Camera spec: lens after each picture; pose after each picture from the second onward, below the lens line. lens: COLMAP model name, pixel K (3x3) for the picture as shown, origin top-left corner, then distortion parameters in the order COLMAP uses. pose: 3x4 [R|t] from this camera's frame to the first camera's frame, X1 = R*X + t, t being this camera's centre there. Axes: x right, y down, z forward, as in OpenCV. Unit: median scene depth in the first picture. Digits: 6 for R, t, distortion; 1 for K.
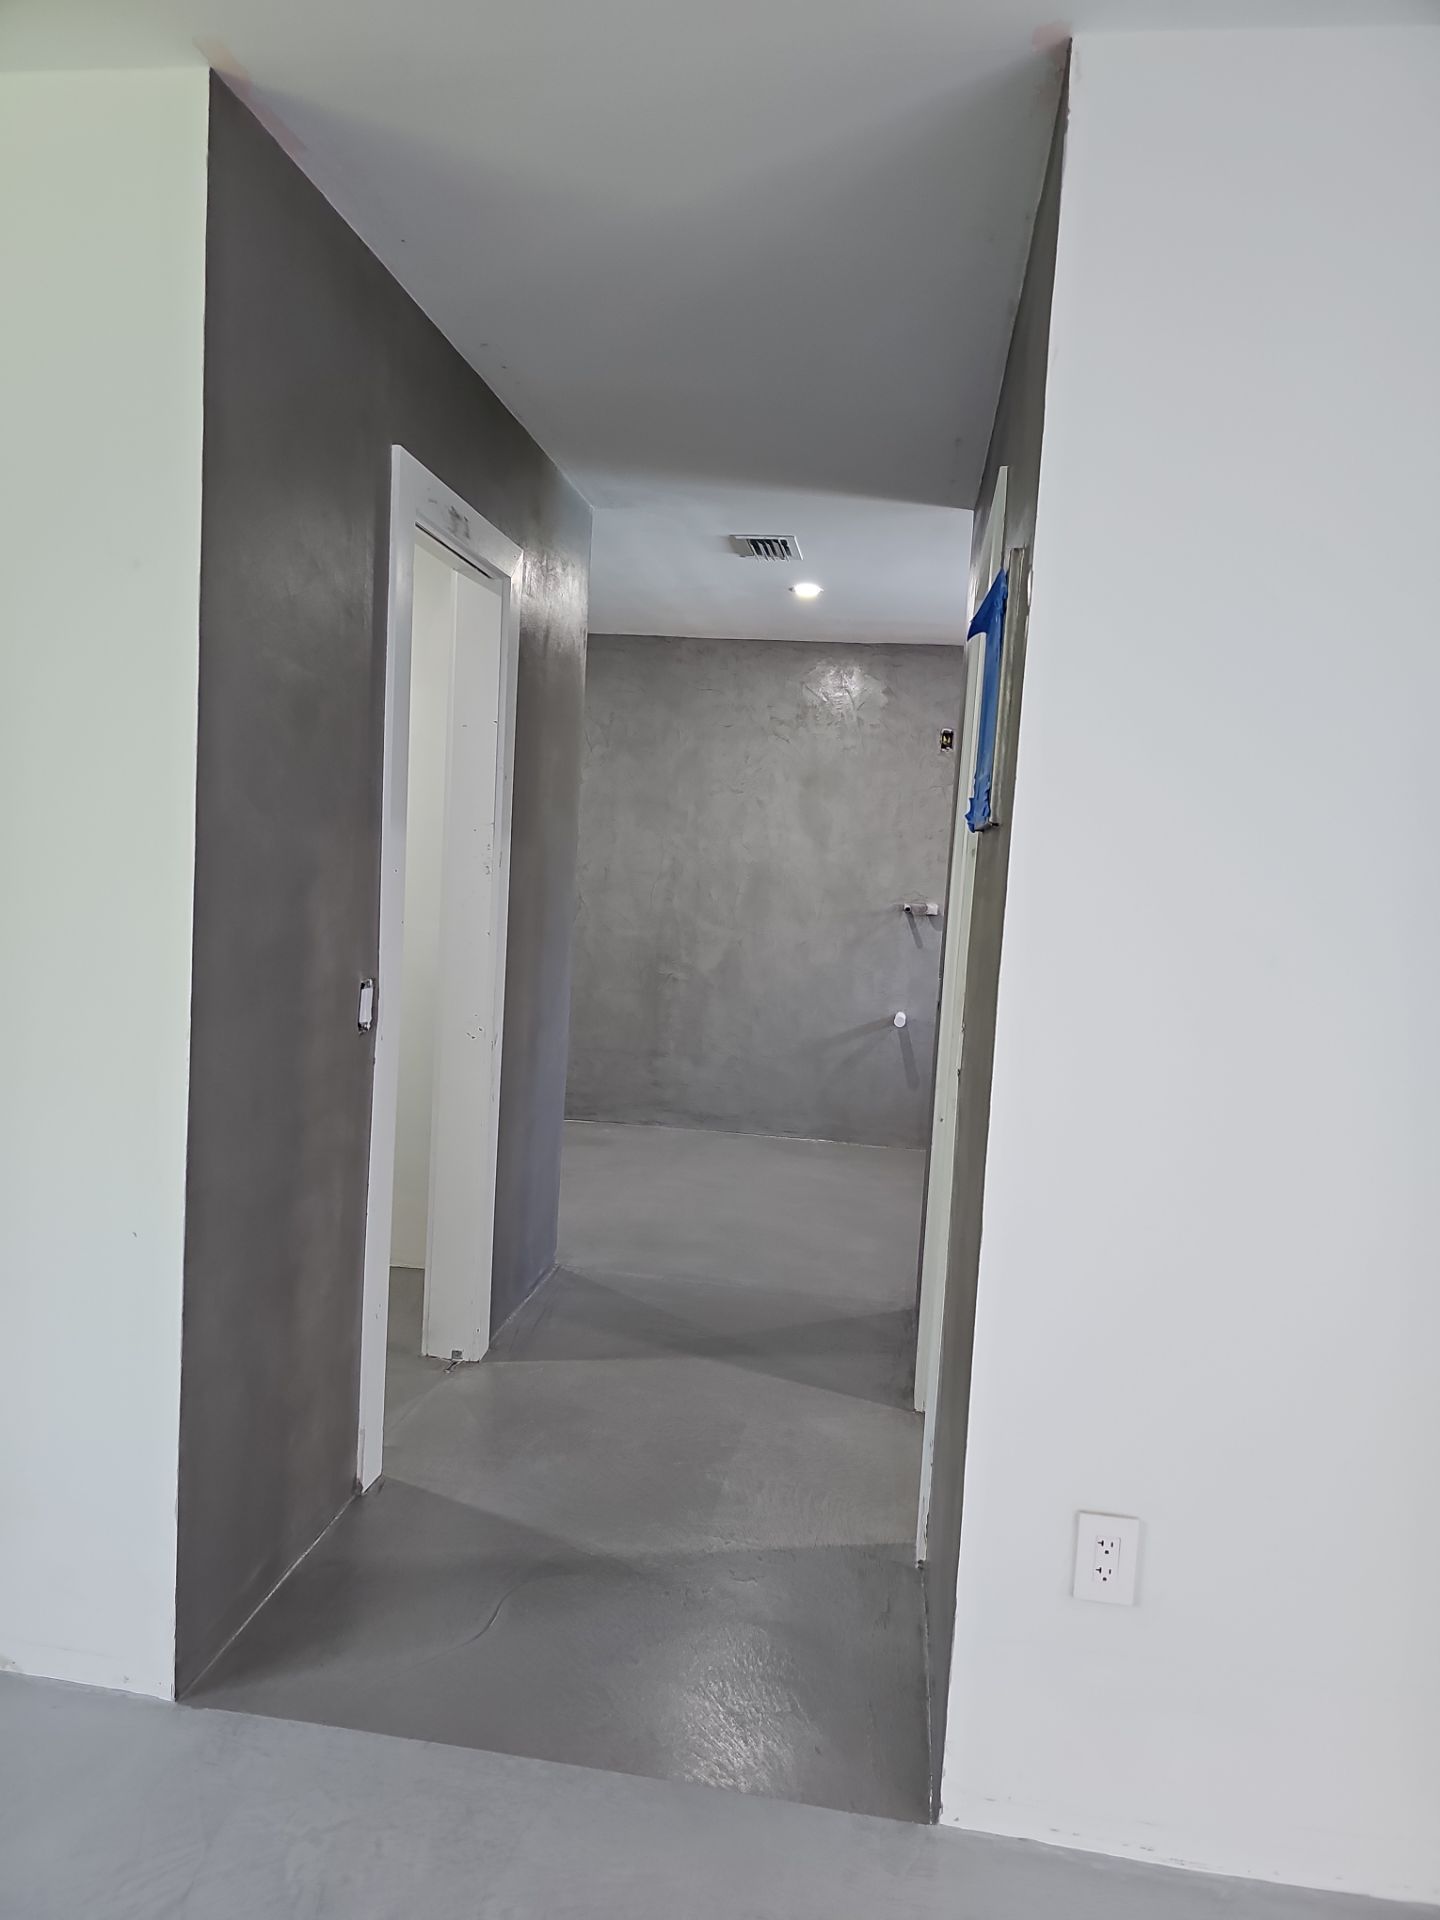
lens RADIAL K [[1285.8, 0, 698.6], [0, 1285.8, 971.7], [0, 0, 1]] dist [0.139860, -0.224315]
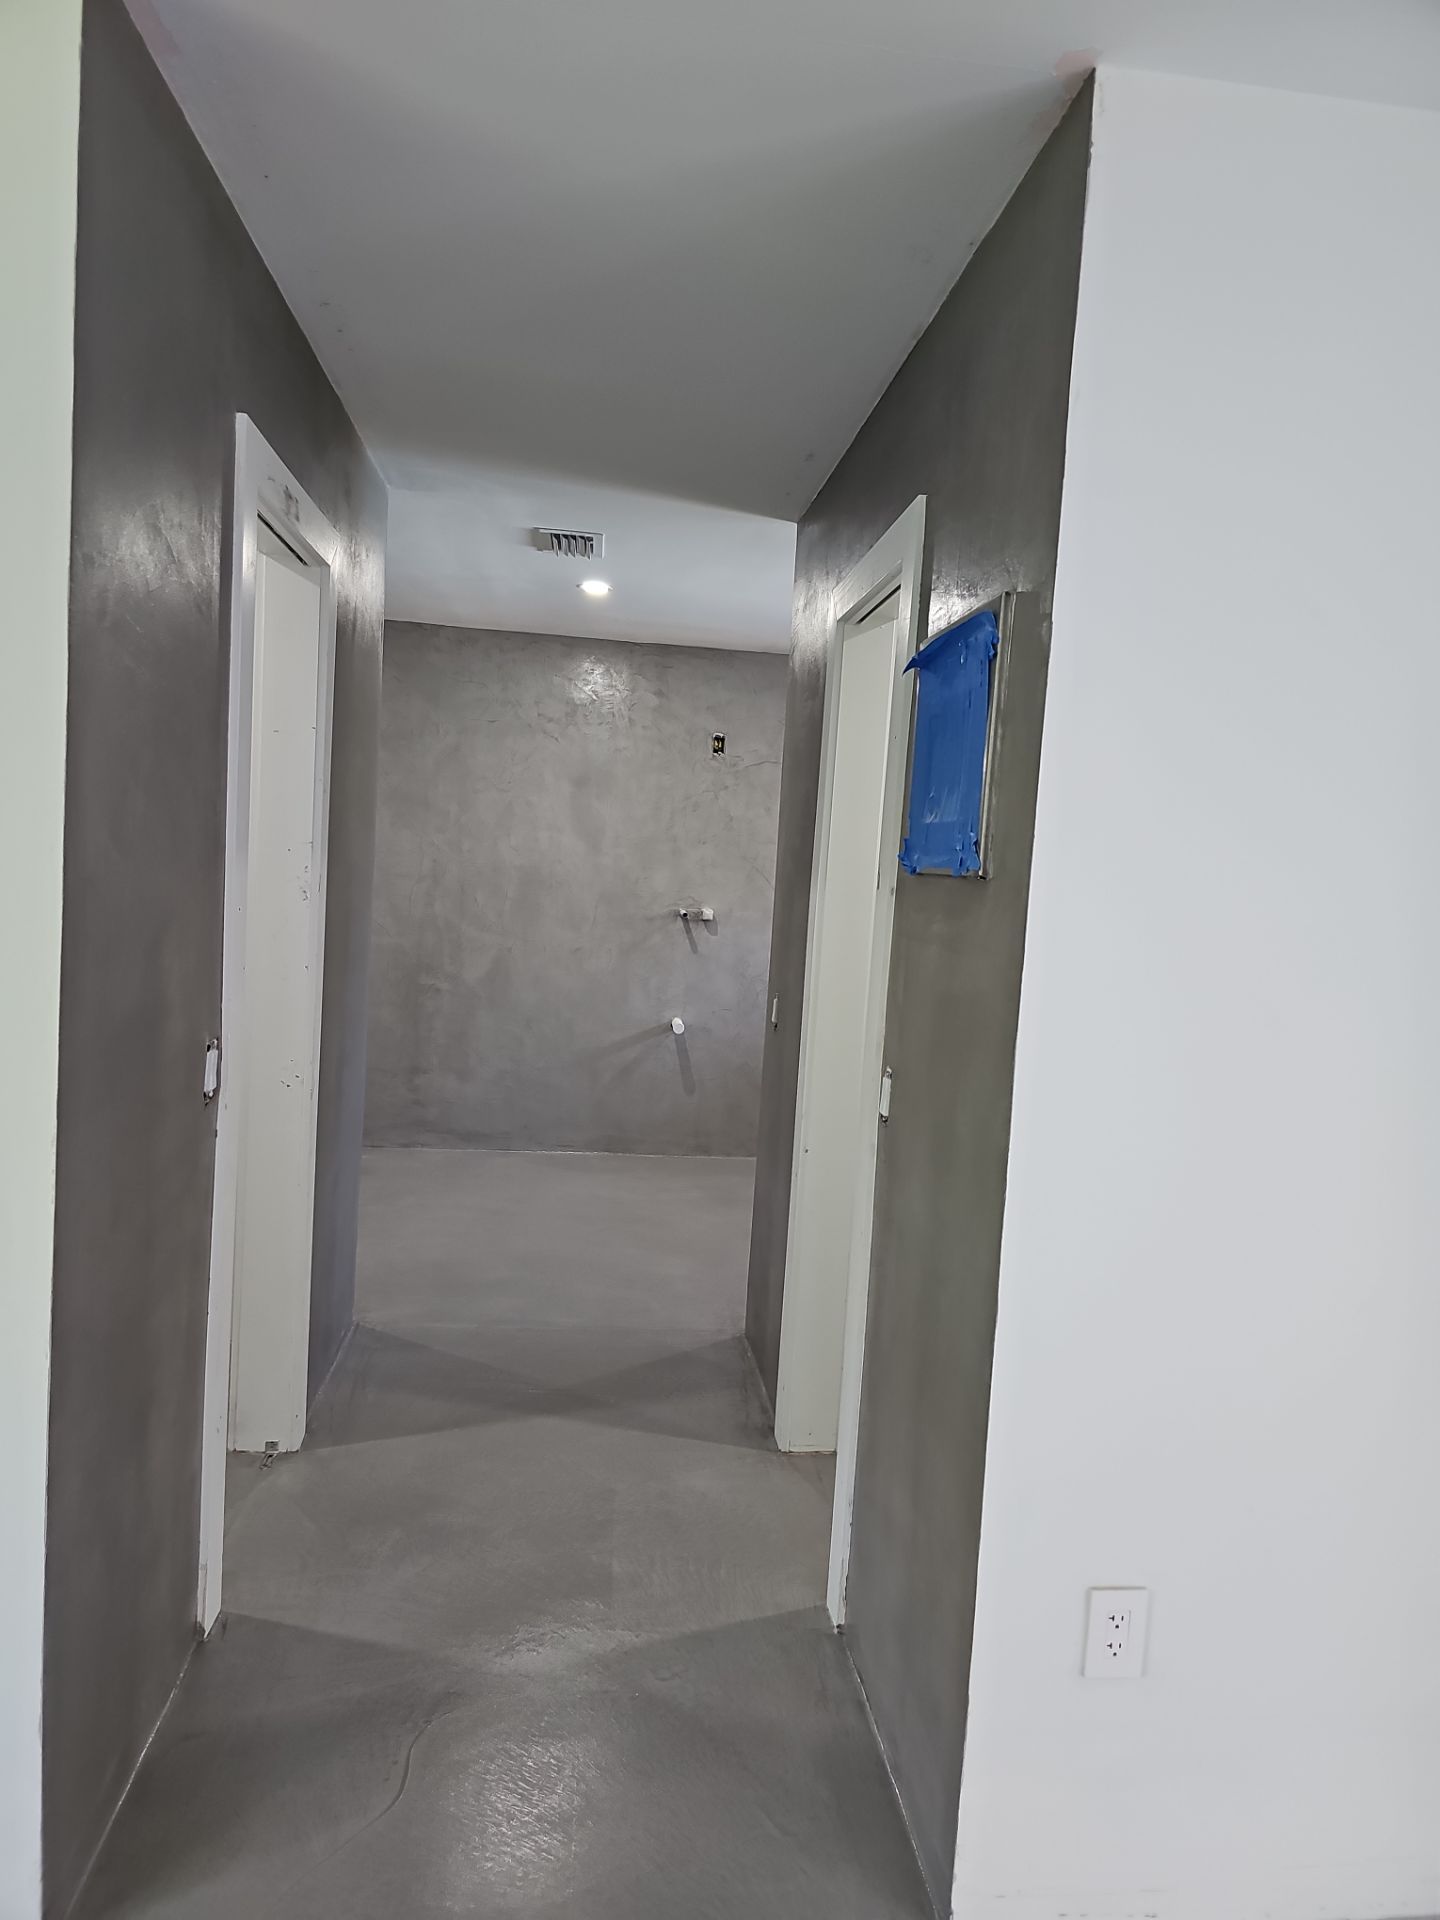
lens RADIAL K [[1291.3, 0, 720.0], [0, 1291.3, 960.0], [0, 0, 1]] dist [0.101889, -0.130528]
pose [[0.965875, -0.017341, 0.258427, -0.095893], [0.016037, 0.999846, 0.007154, -0.029024], [-0.258511, -0.002766, 0.966004, 0.056640]]
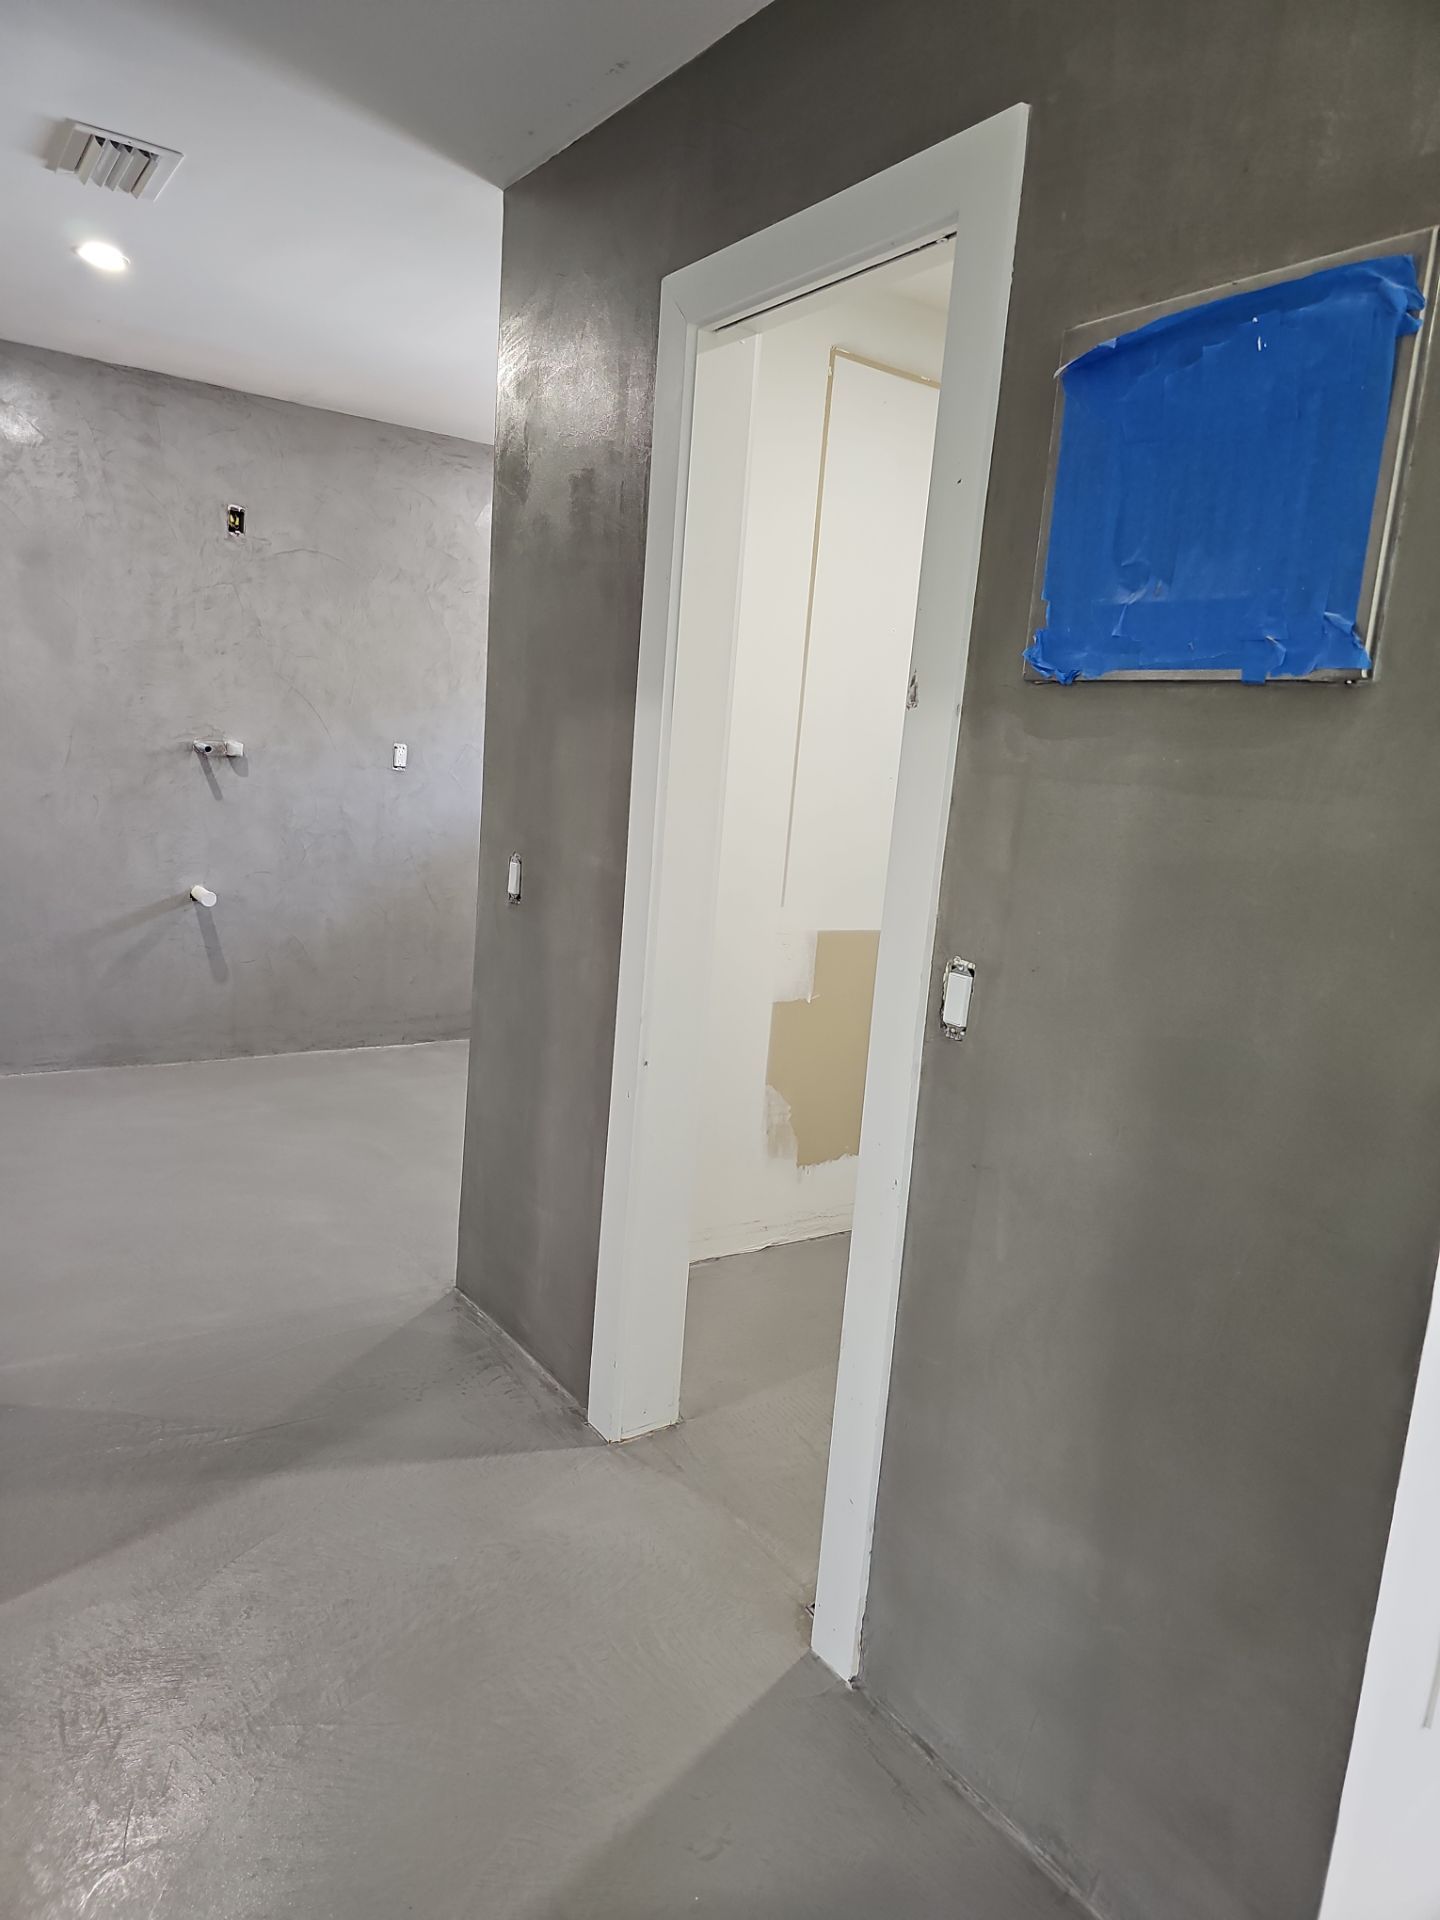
lens RADIAL K [[1291.3, 0, 720.0], [0, 1291.3, 960.0], [0, 0, 1]] dist [0.101889, -0.130528]
pose [[0.728664, -0.113283, 0.675438, -0.209713], [0.025984, 0.990088, 0.138024, -0.034631], [-0.684379, -0.083022, 0.724385, 0.336480]]
